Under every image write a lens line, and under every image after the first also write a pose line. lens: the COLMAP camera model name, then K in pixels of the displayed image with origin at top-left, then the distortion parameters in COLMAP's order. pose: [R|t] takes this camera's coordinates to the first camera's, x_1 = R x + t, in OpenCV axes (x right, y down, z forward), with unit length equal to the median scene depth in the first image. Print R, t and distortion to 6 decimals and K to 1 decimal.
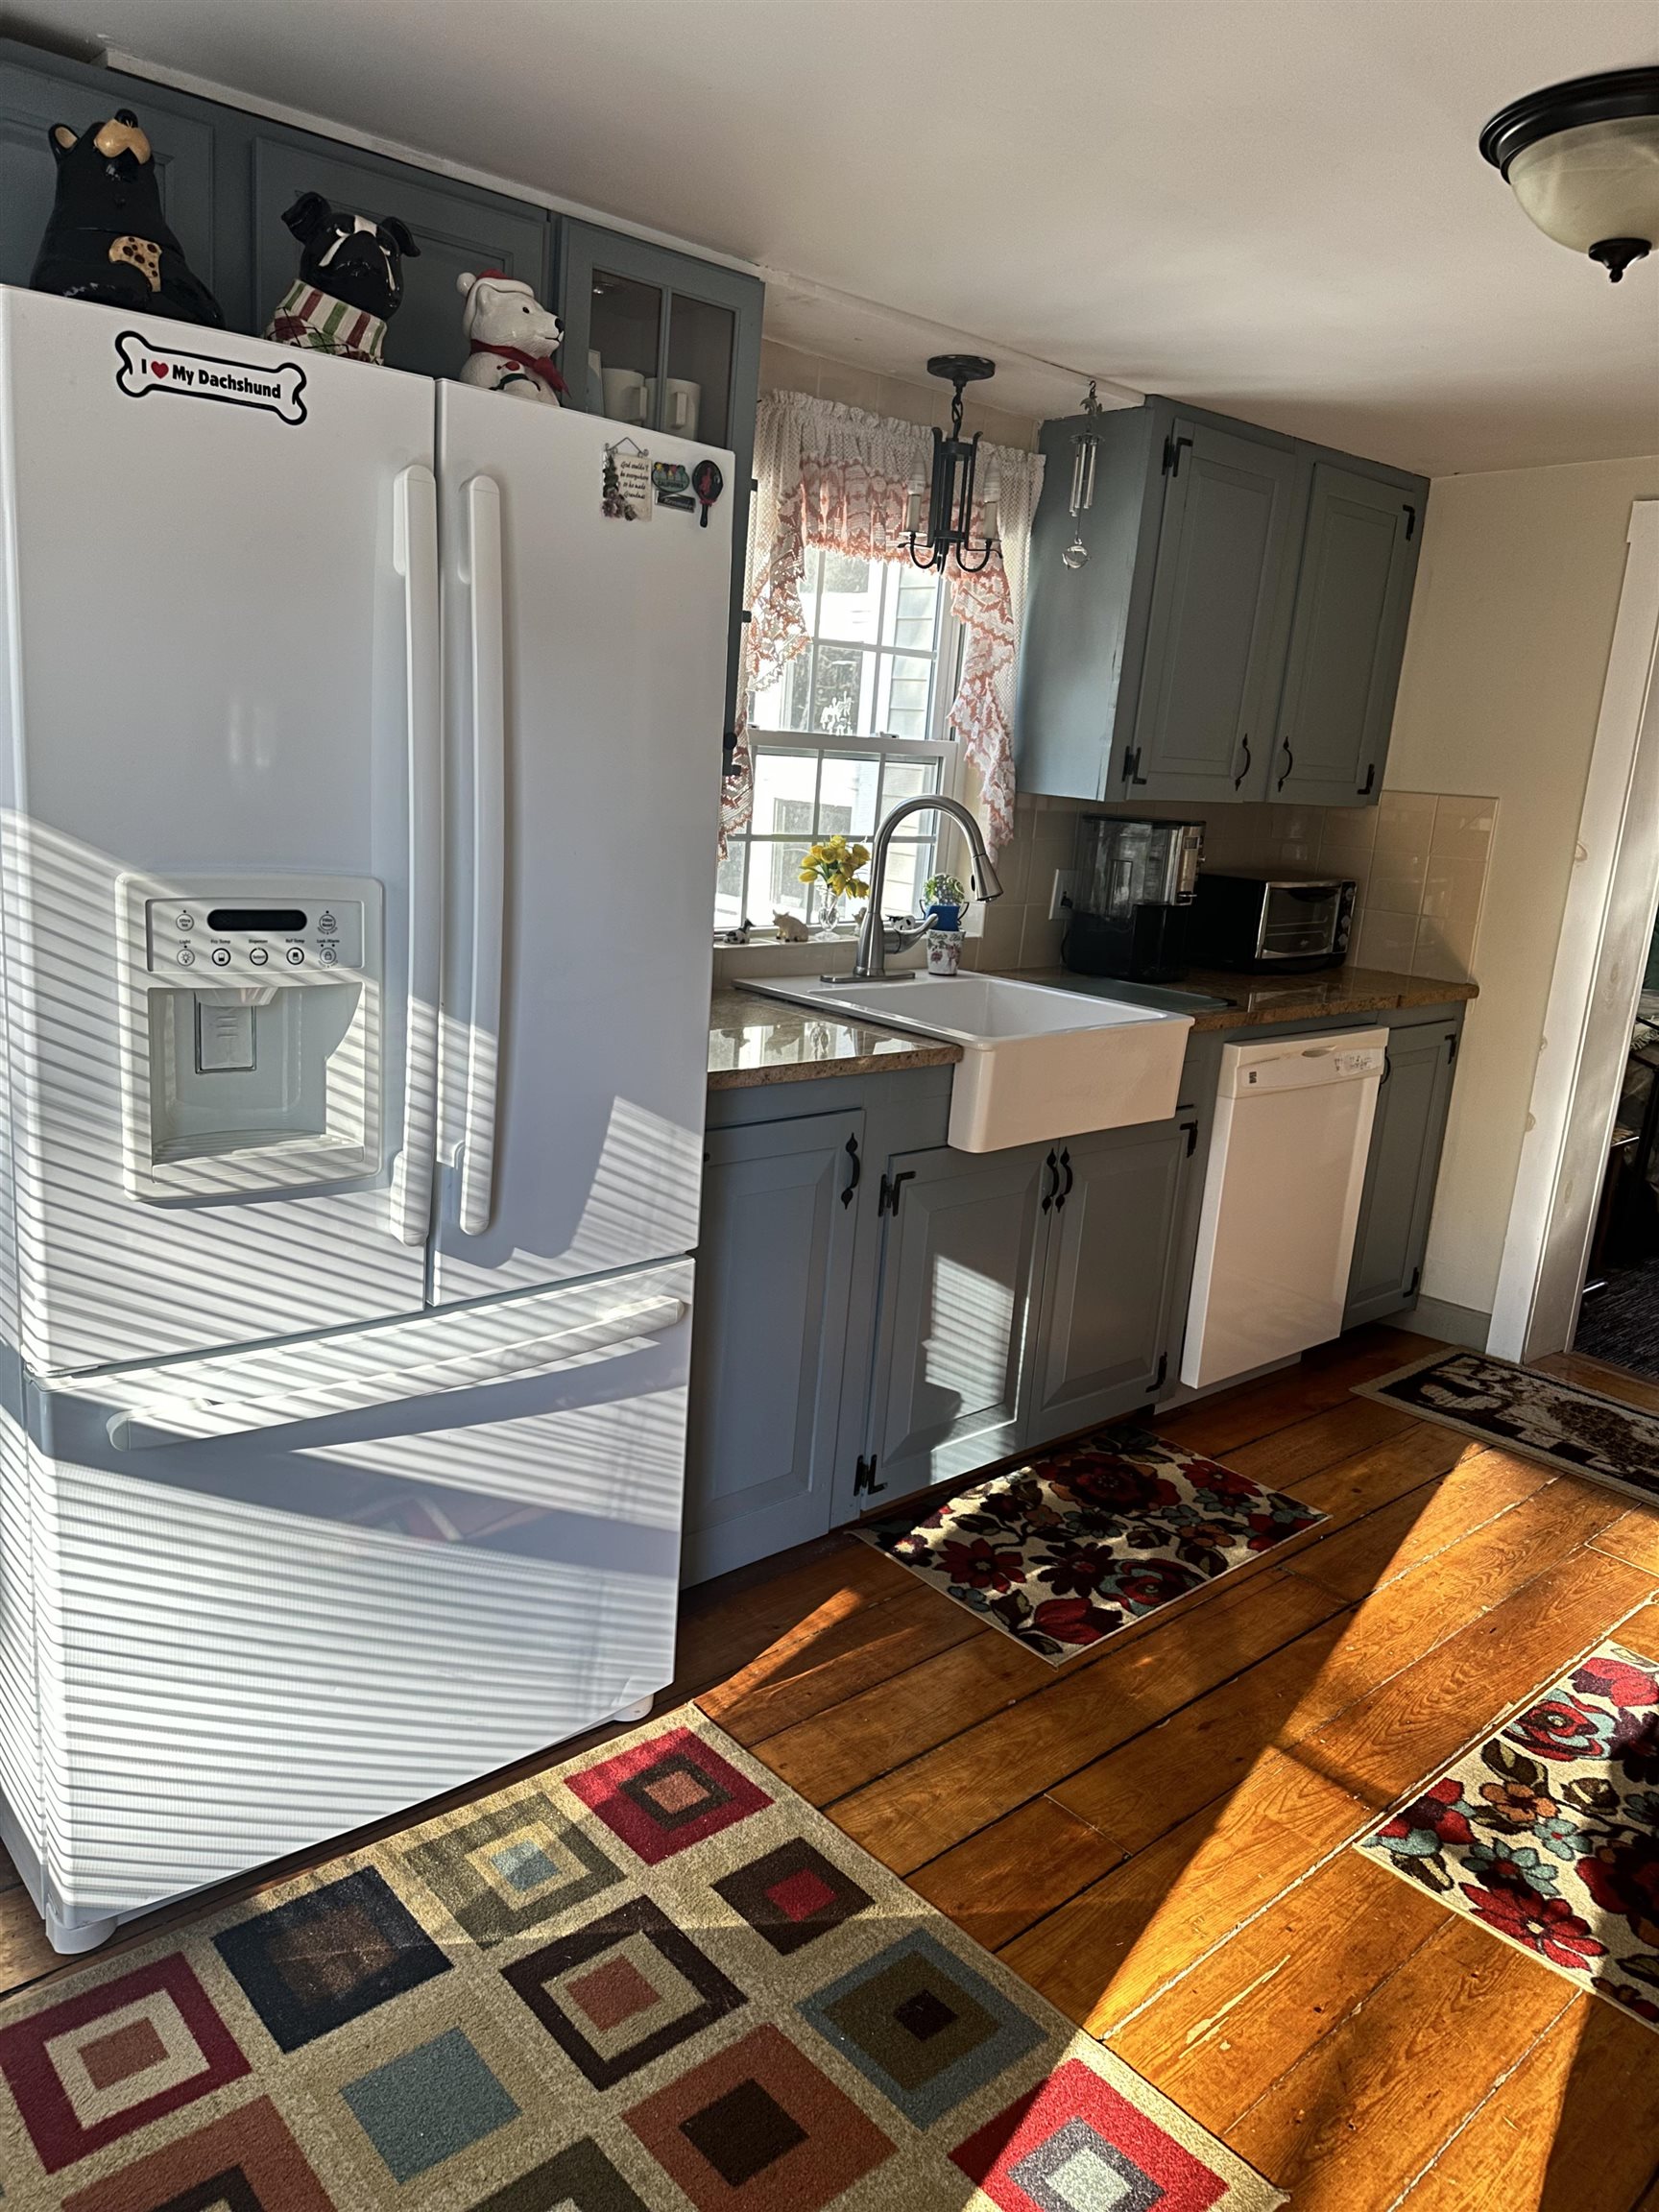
lens RADIAL K [[1569.3, 0, 819.6], [0, 1569.3, 1107.2], [0, 0, 1]] dist [0.003026, -0.040474]
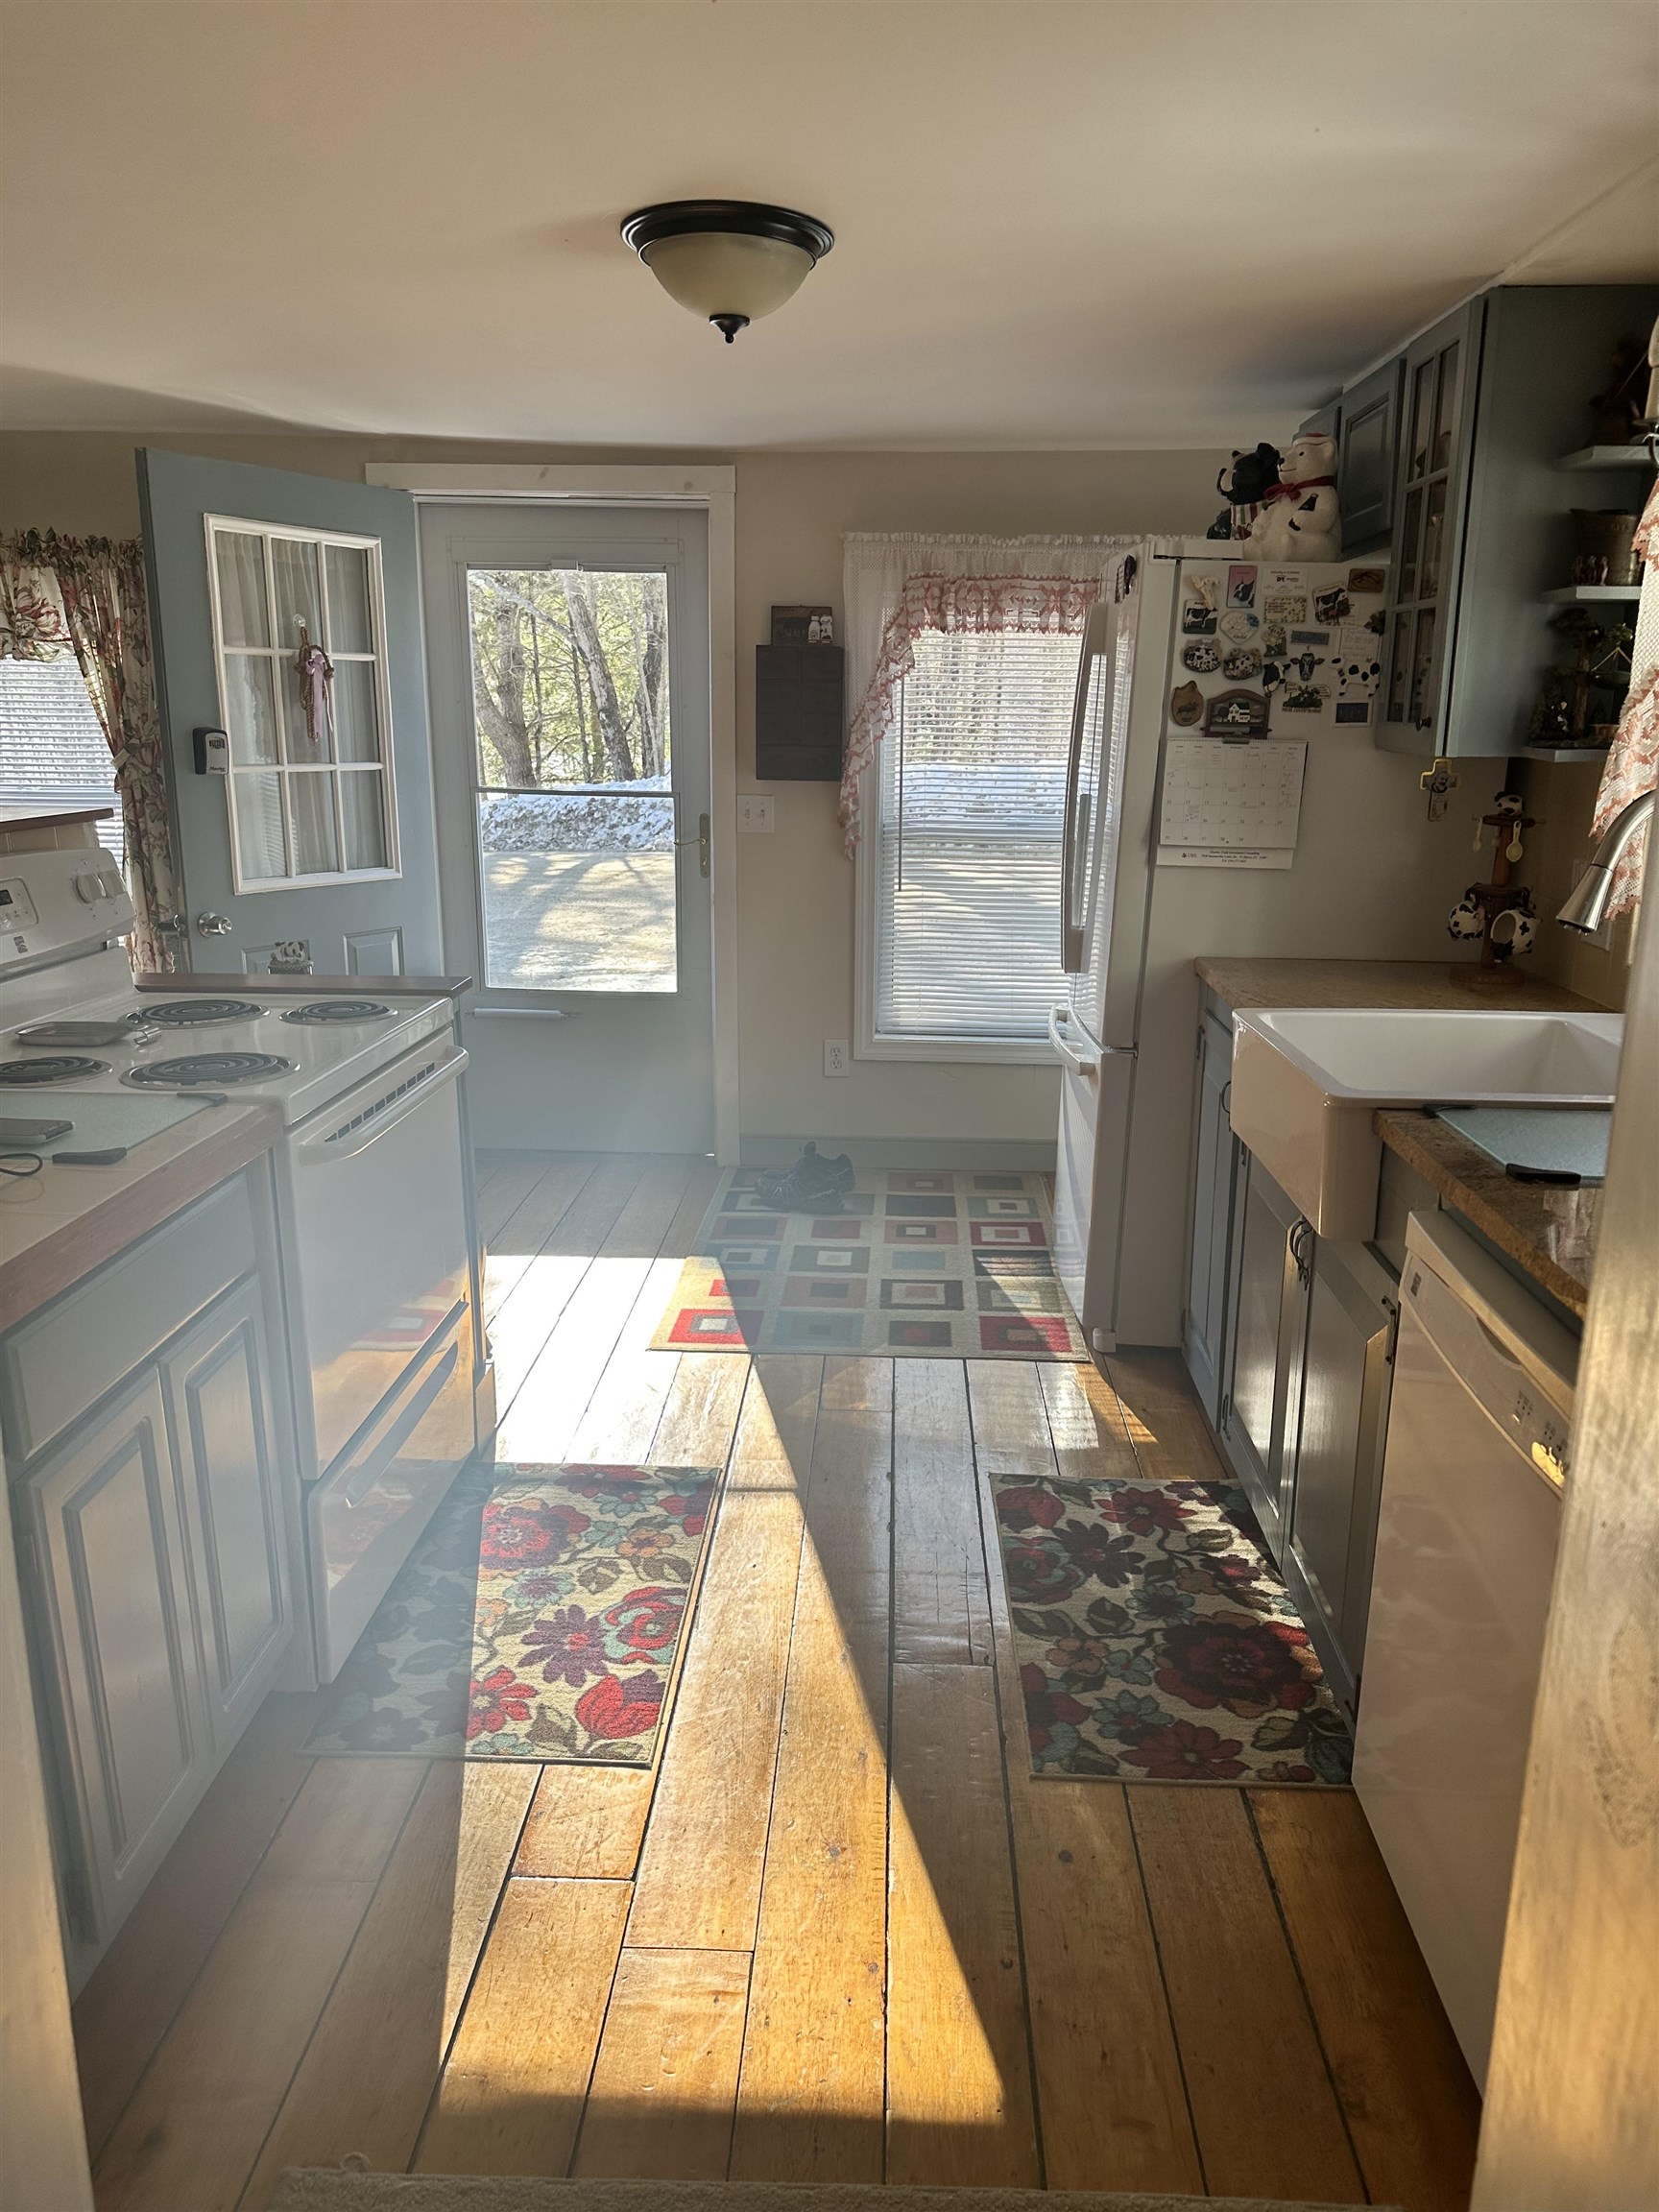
lens RADIAL K [[1536.9, 0, 823.1], [0, 1536.9, 1114.0], [0, 0, 1]] dist [-0.005260, 0.000628]
pose [[-0.705897, 0.098703, -0.701403, 1.048498], [-0.228967, 0.905281, 0.357827, -0.292115], [0.670286, 0.413187, -0.616436, 1.531561]]
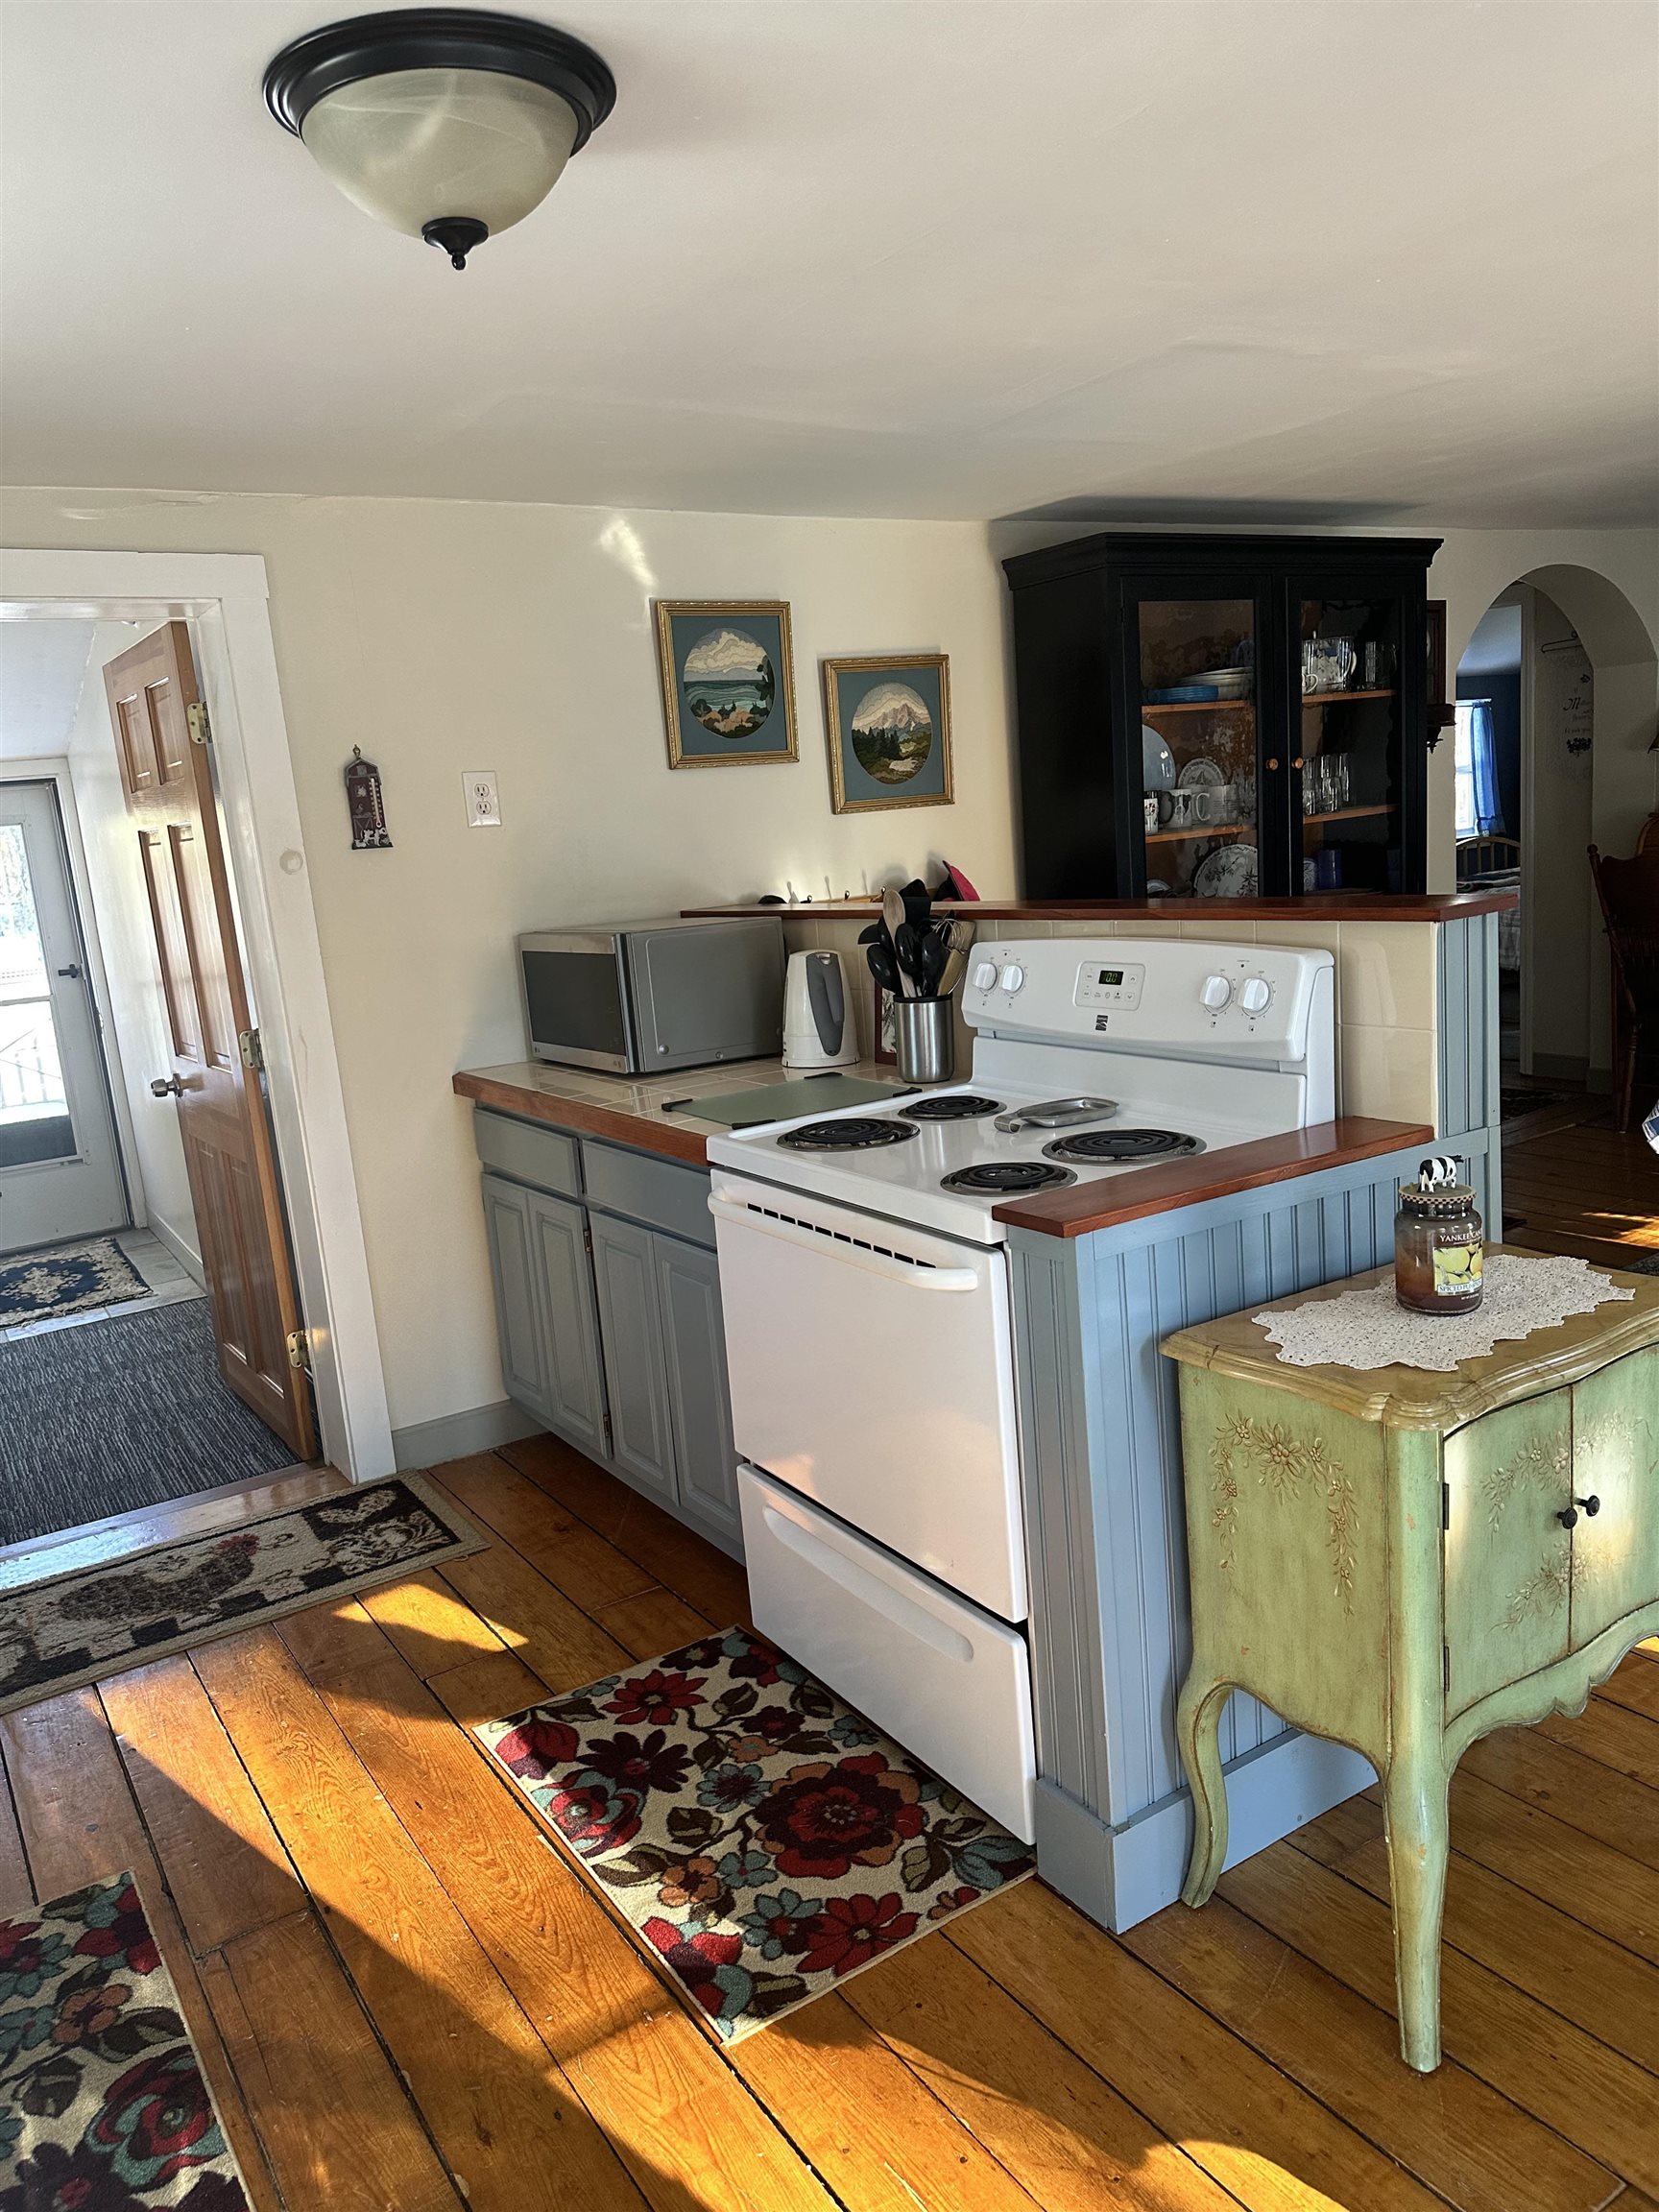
lens RADIAL K [[1536.9, 0, 823.1], [0, 1536.9, 1114.0], [0, 0, 1]] dist [-0.005260, 0.000628]
pose [[0.146222, -0.276740, 0.949755, -0.277635], [0.329082, 0.919003, 0.217115, -0.152253], [-0.932912, 0.280800, 0.225448, 0.520613]]
